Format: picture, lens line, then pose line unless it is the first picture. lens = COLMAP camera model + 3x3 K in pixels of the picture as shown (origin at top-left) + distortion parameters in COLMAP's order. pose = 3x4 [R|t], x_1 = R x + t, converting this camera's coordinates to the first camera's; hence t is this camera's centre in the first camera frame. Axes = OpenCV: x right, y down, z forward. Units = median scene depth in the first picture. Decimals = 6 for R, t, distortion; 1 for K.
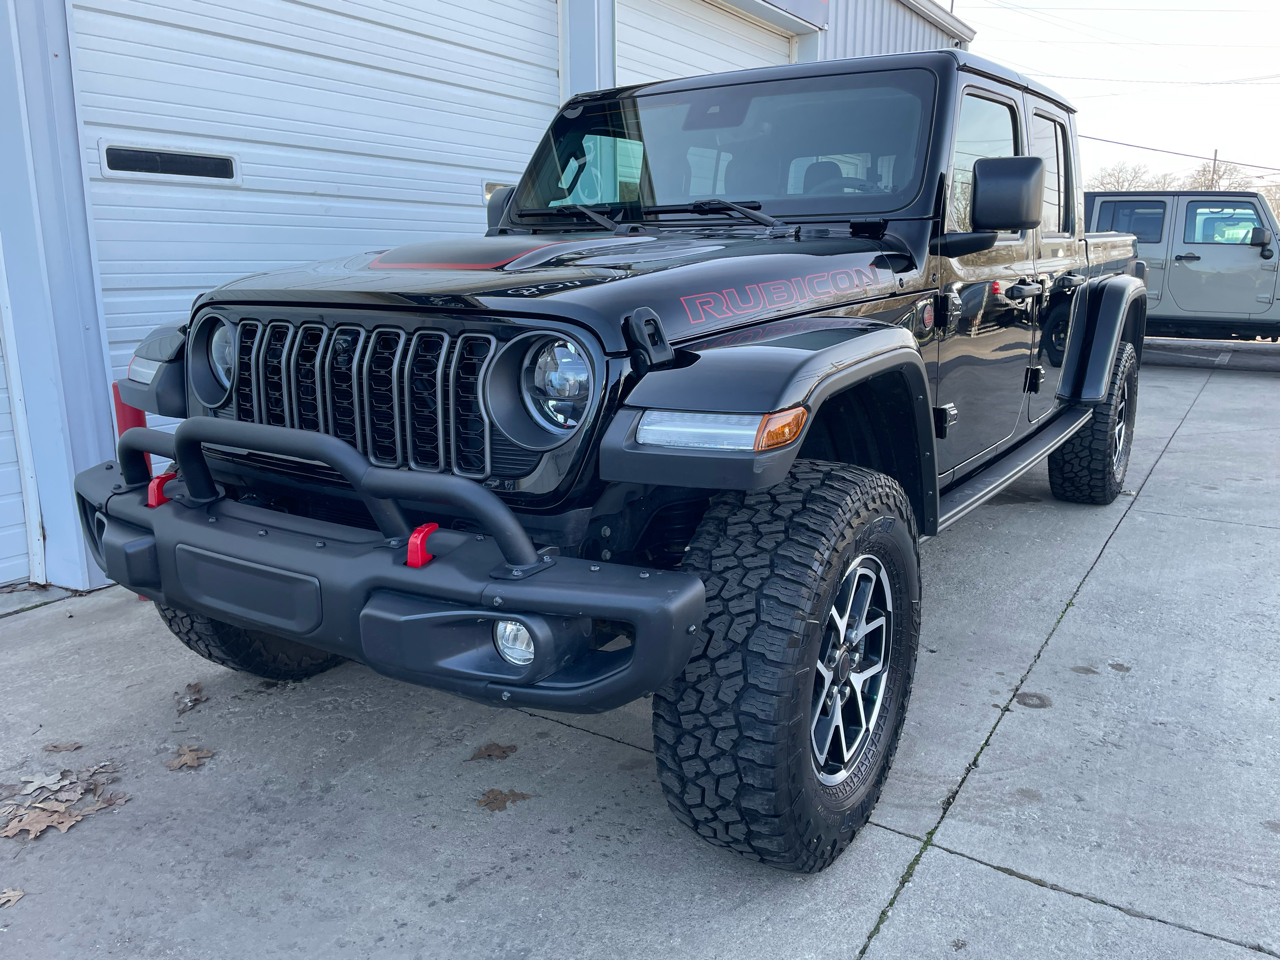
lens RADIAL K [[966.9, 0, 644.7], [0, 966.9, 468.2], [0, 0, 1]] dist [0.094456, -0.120250]
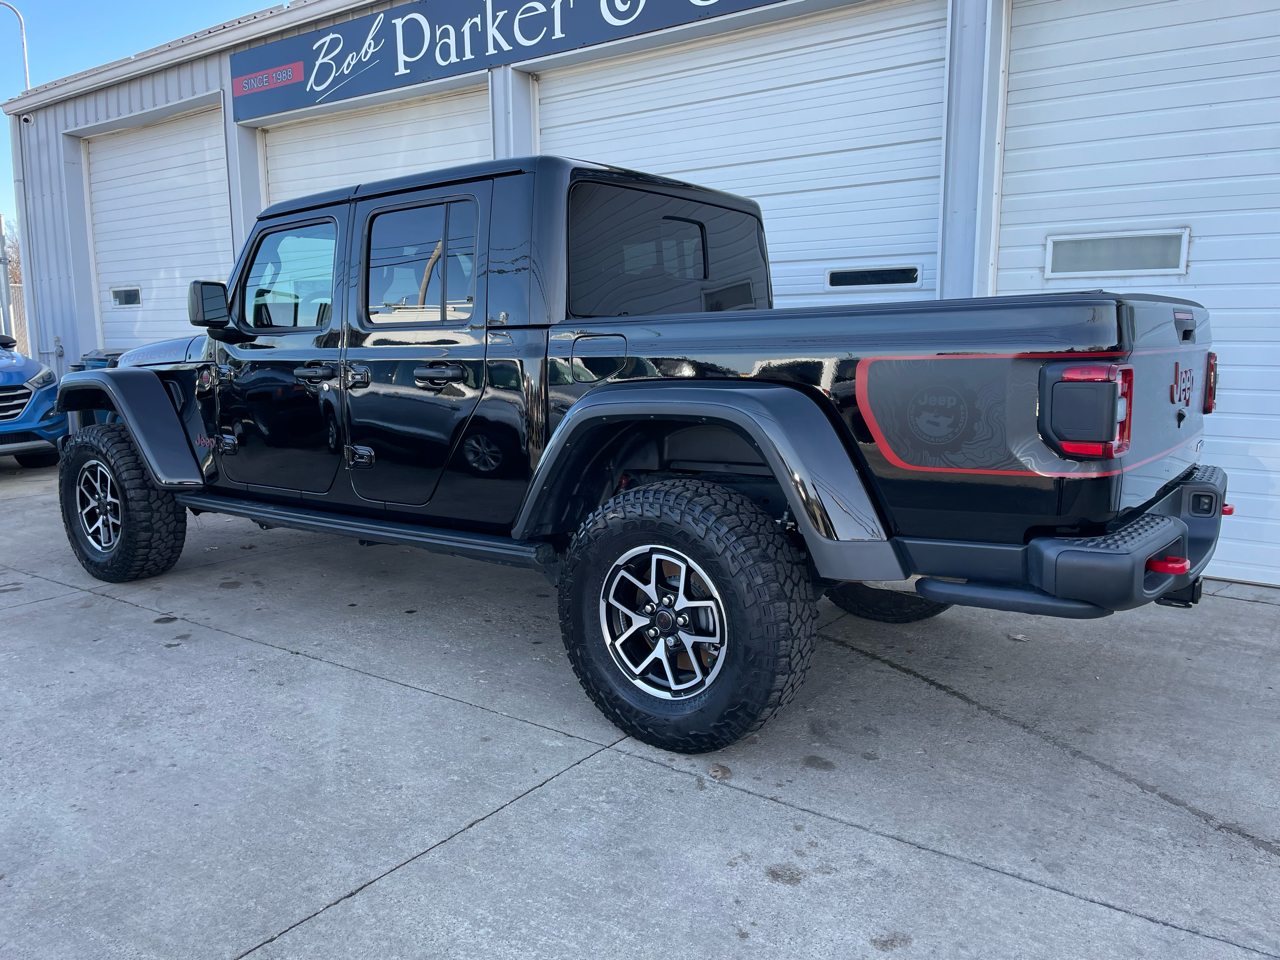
lens RADIAL K [[966.9, 0, 637.4], [0, 966.9, 482.8], [0, 0, 1]] dist [0.094456, -0.120250]
pose [[-0.063848, 0.149976, -0.986626, 1.736401], [-0.207404, 0.965062, 0.160120, -0.360542], [0.976170, 0.214853, -0.030512, 1.612525]]
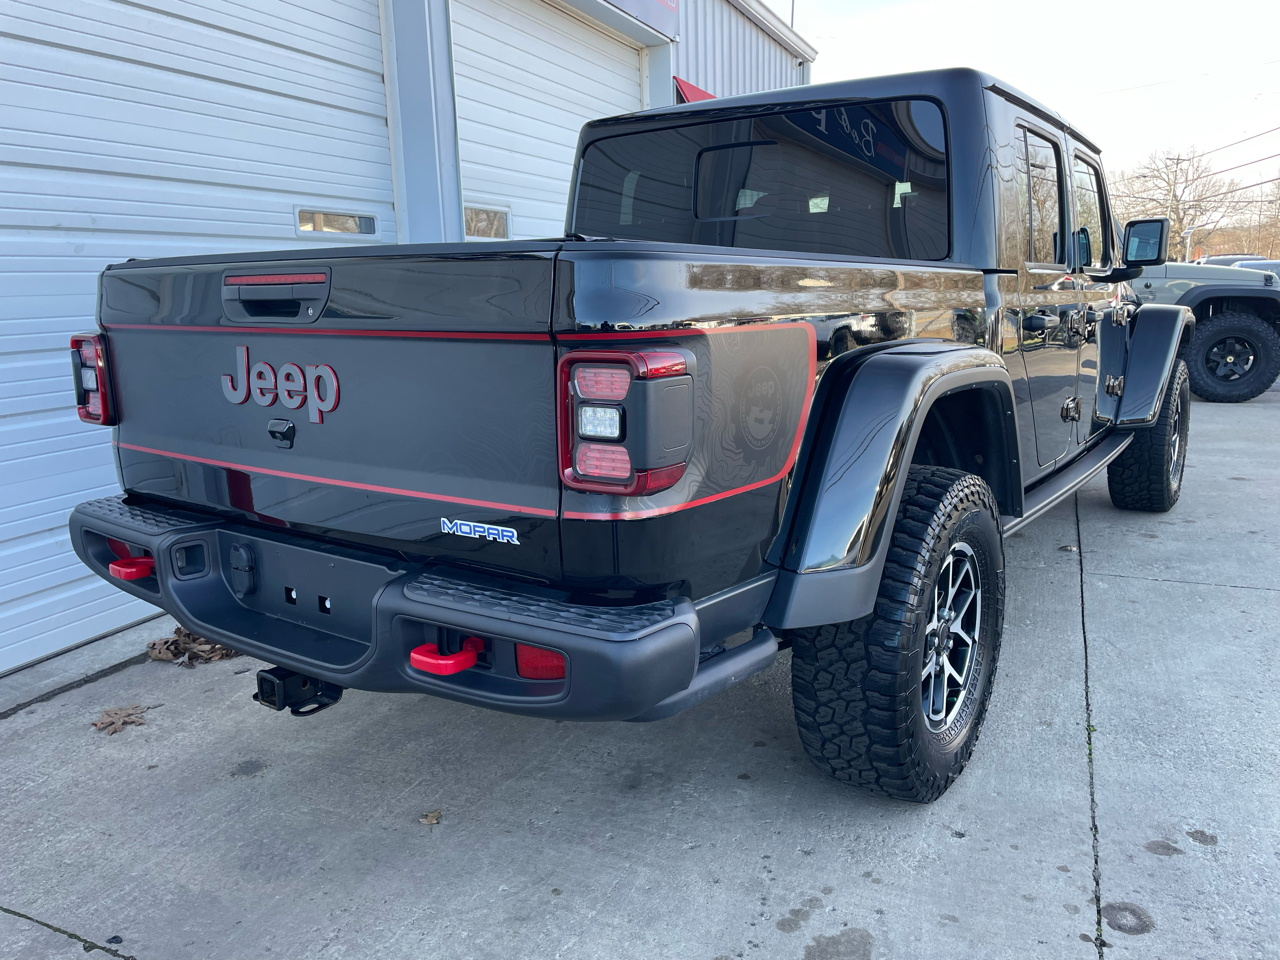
lens RADIAL K [[966.9, 0, 632.6], [0, 966.9, 474.5], [0, 0, 1]] dist [0.094456, -0.120250]
pose [[0.987286, -0.054513, 0.149313, -0.044365], [0.057458, 0.998228, -0.015480, -0.087577], [-0.148205, 0.023862, 0.988669, 0.312746]]
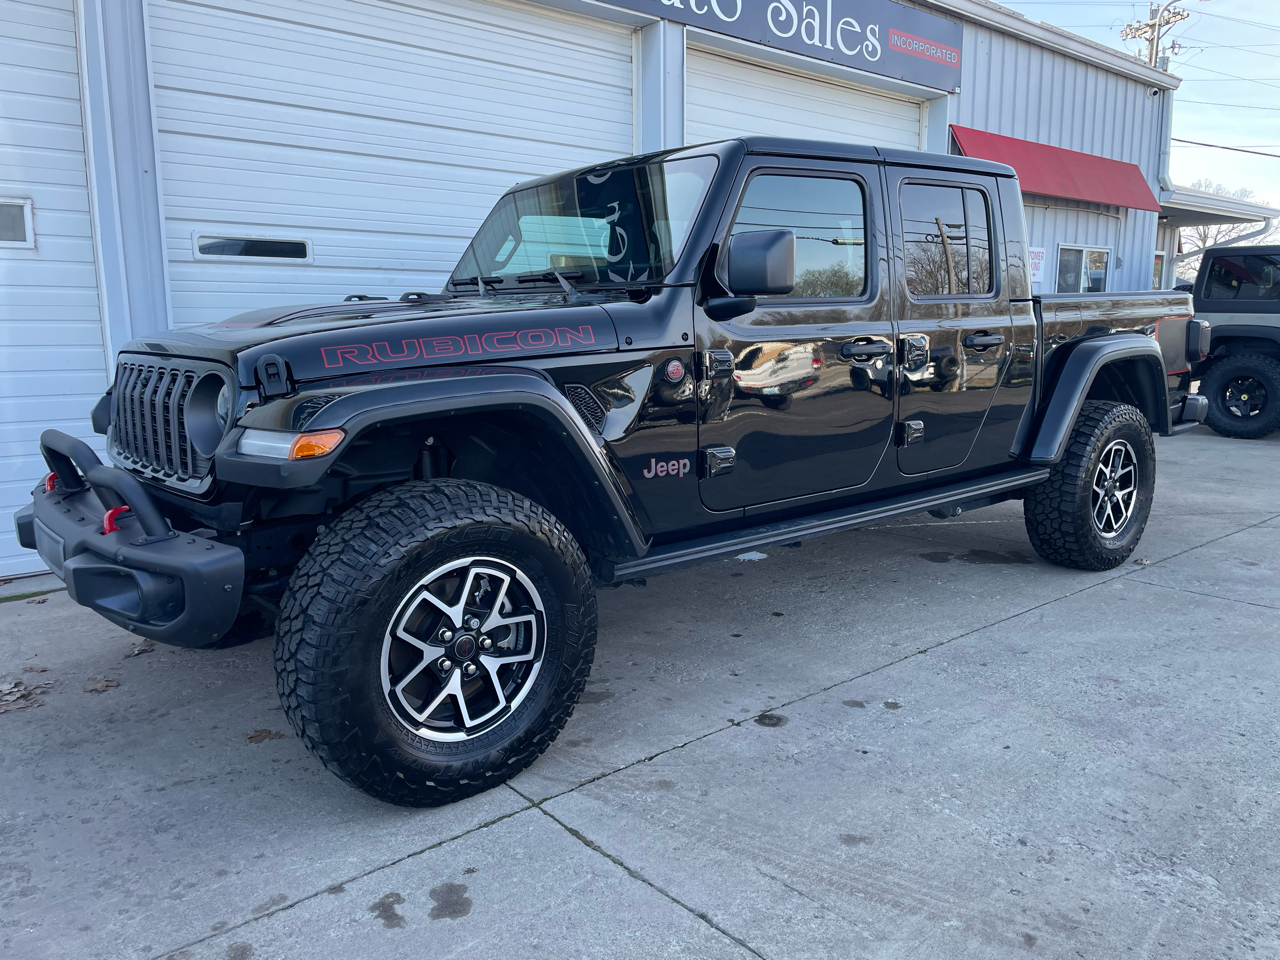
lens RADIAL K [[966.9, 0, 646.1], [0, 966.9, 475.8], [0, 0, 1]] dist [0.094456, -0.120250]
pose [[0.957379, 0.042154, -0.285743, 0.518010], [-0.056990, 0.997413, -0.043805, 0.018806], [0.283157, 0.058223, 0.957305, -0.085726]]
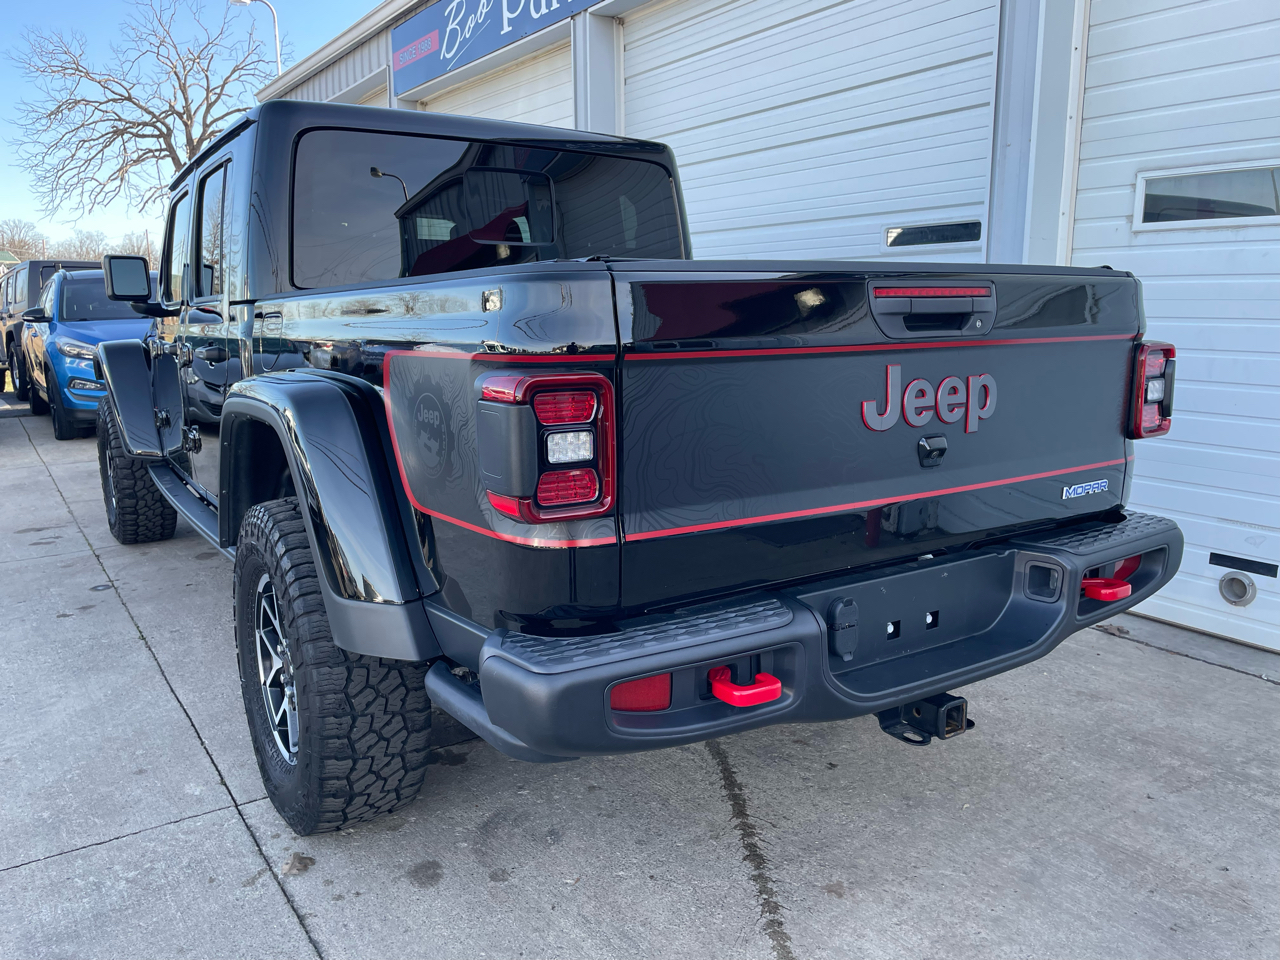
lens RADIAL K [[966.9, 0, 636.0], [0, 966.9, 483.8], [0, 0, 1]] dist [0.094456, -0.120250]
pose [[-0.396683, 0.169750, -0.902124, 1.375829], [-0.189746, 0.946366, 0.261510, -0.483854], [0.898131, 0.274910, -0.343198, 2.136695]]
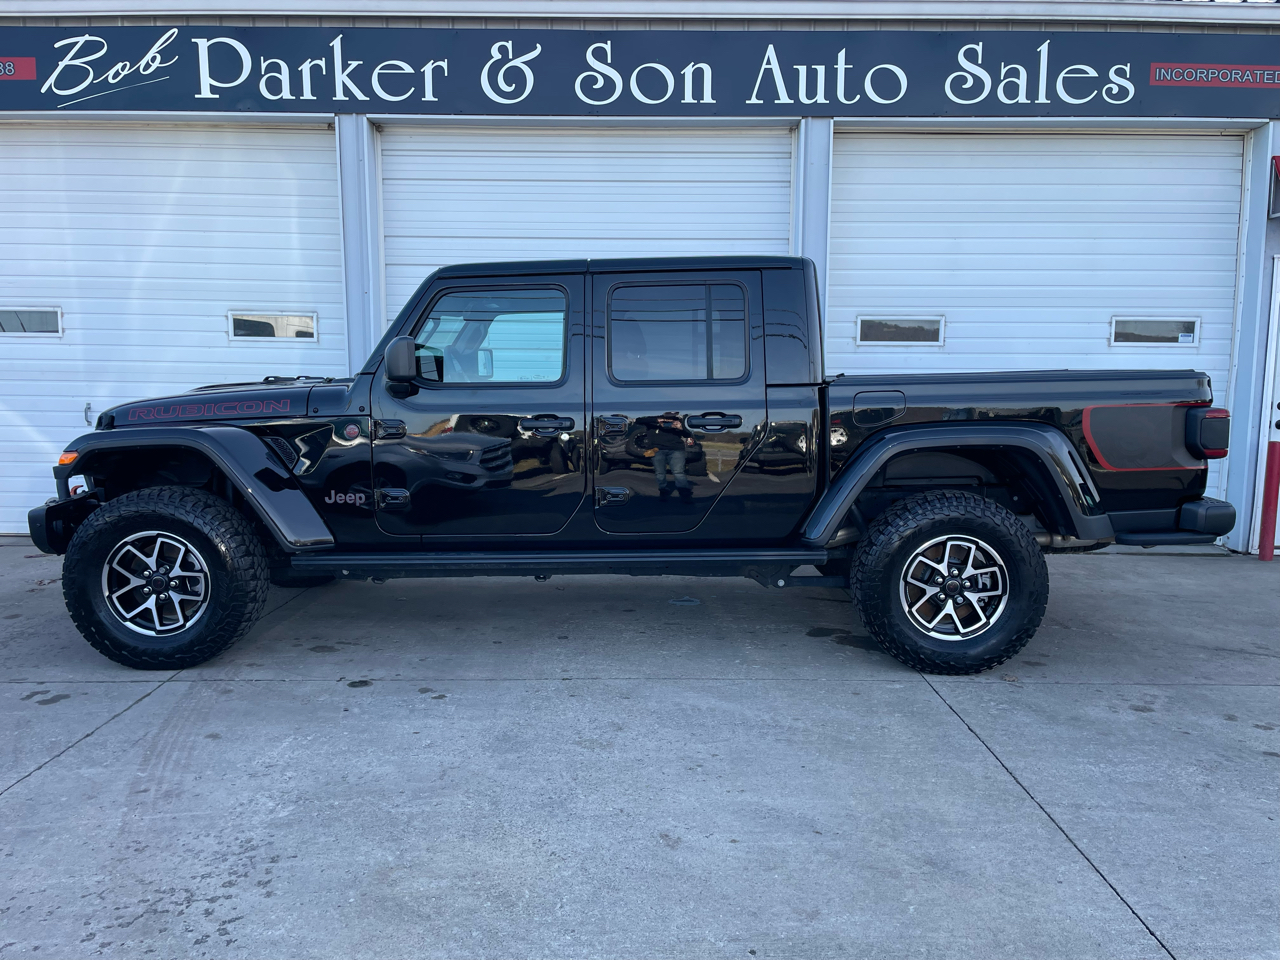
lens RADIAL K [[966.9, 0, 645.7], [0, 966.9, 485.5], [0, 0, 1]] dist [0.094456, -0.120250]
pose [[0.537424, 0.102895, -0.837012, 1.733925], [-0.182734, 0.983156, 0.003531, -0.142394], [0.823276, 0.151053, 0.547174, 0.450313]]
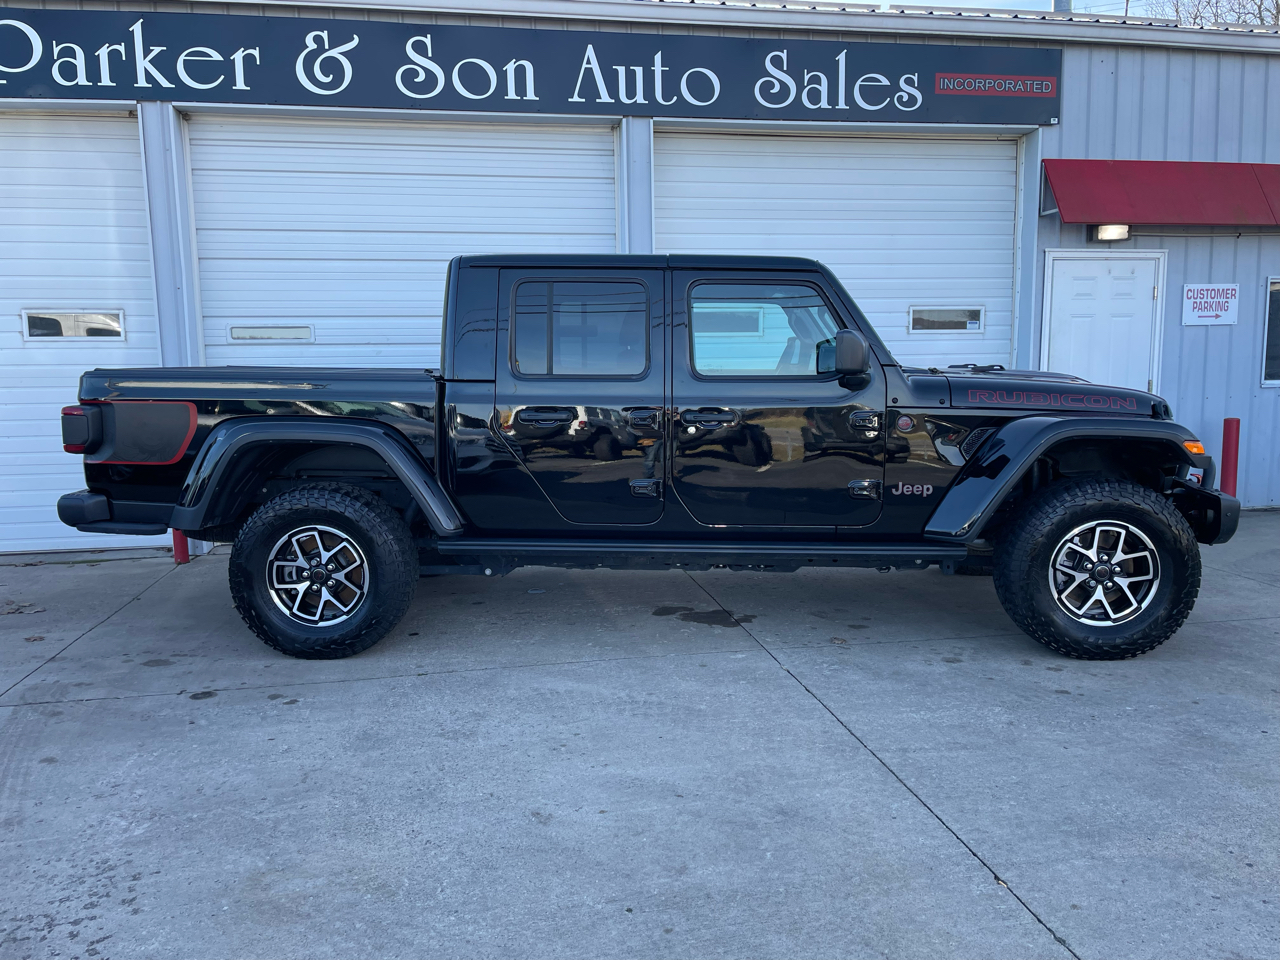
lens RADIAL K [[966.9, 0, 635.3], [0, 966.9, 475.5], [0, 0, 1]] dist [0.094456, -0.120250]
pose [[0.672821, 0.078641, -0.735614, 1.752281], [-0.140962, 0.989745, -0.023120, -0.137972], [0.726252, 0.119250, 0.677007, 0.398702]]
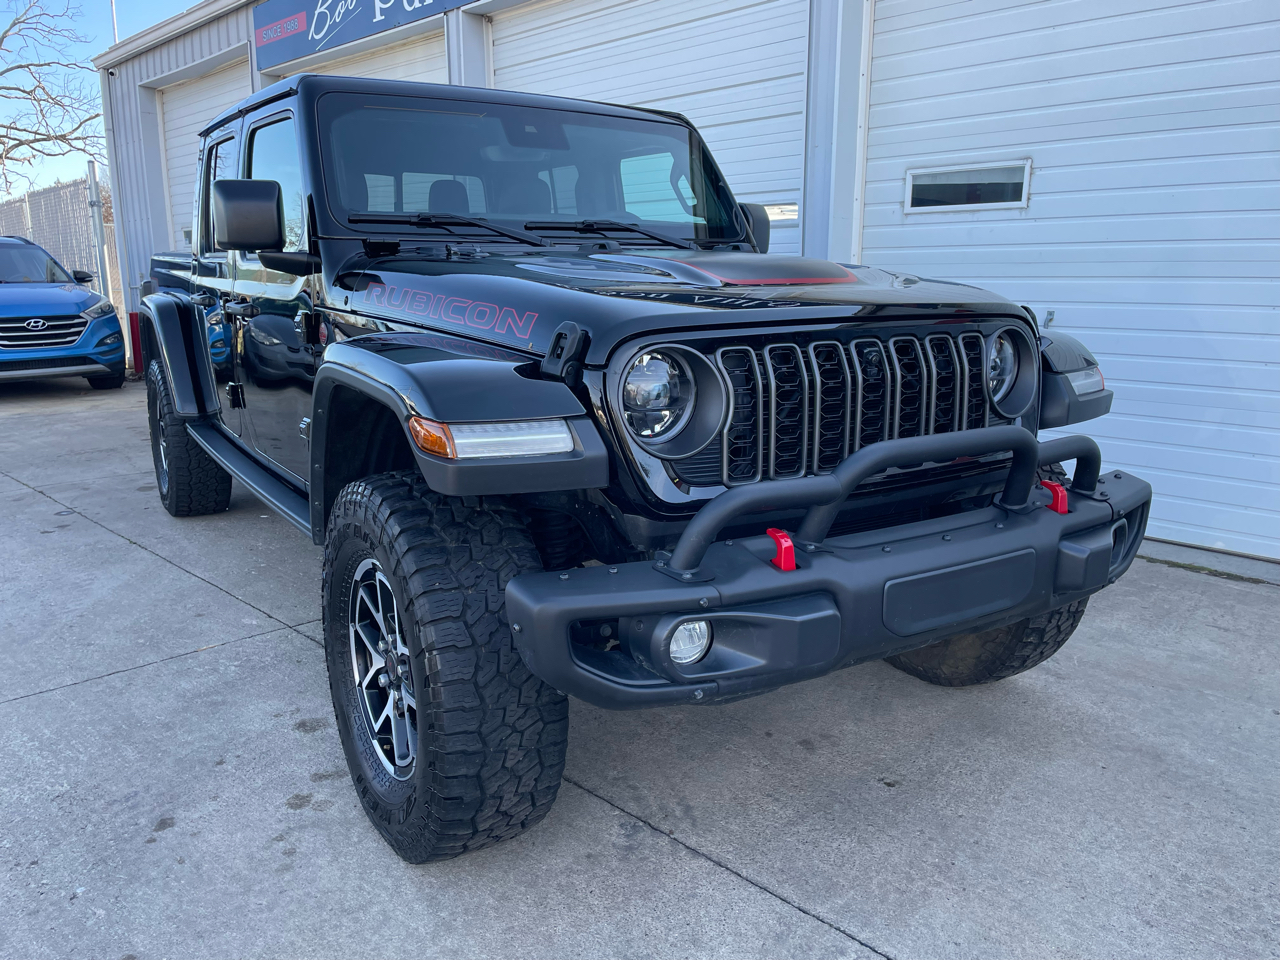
lens RADIAL K [[966.9, 0, 633.9], [0, 966.9, 482.7], [0, 0, 1]] dist [0.094456, -0.120250]
pose [[-0.227097, 0.200419, -0.953026, 1.763899], [-0.206321, 0.946480, 0.248207, -0.462121], [0.951766, 0.252996, -0.173592, 2.152401]]
